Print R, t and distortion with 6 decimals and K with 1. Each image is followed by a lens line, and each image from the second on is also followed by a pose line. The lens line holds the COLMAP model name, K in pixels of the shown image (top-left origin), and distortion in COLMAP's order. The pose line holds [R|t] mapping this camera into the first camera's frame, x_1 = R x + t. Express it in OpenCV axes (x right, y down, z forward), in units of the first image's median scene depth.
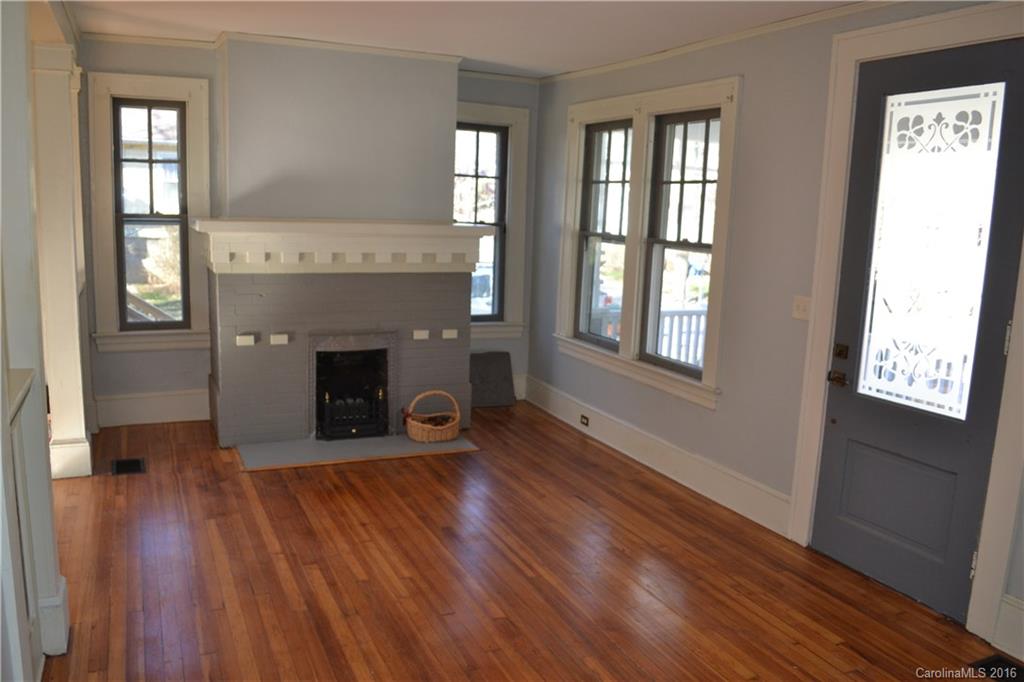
lens RADIAL K [[813.4, 0, 512.0], [0, 813.4, 341.0], [0, 0, 1]] dist [-0.080796, 0.001834]
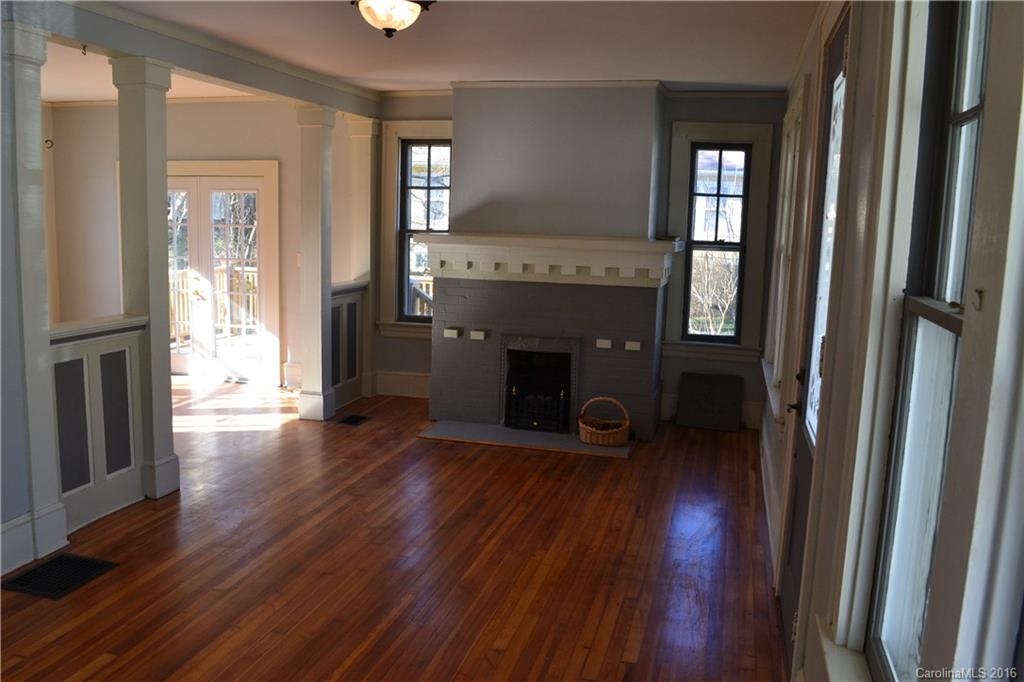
lens RADIAL K [[866.0, 0, 512.0], [0, 866.0, 341.0], [0, 0, 1]] dist [-0.091556, 0.000713]
pose [[0.770943, 0.076501, -0.632293, 0.537910], [-0.104795, 0.994466, -0.007454, 0.010182], [0.628223, 0.072007, 0.774694, 0.050388]]
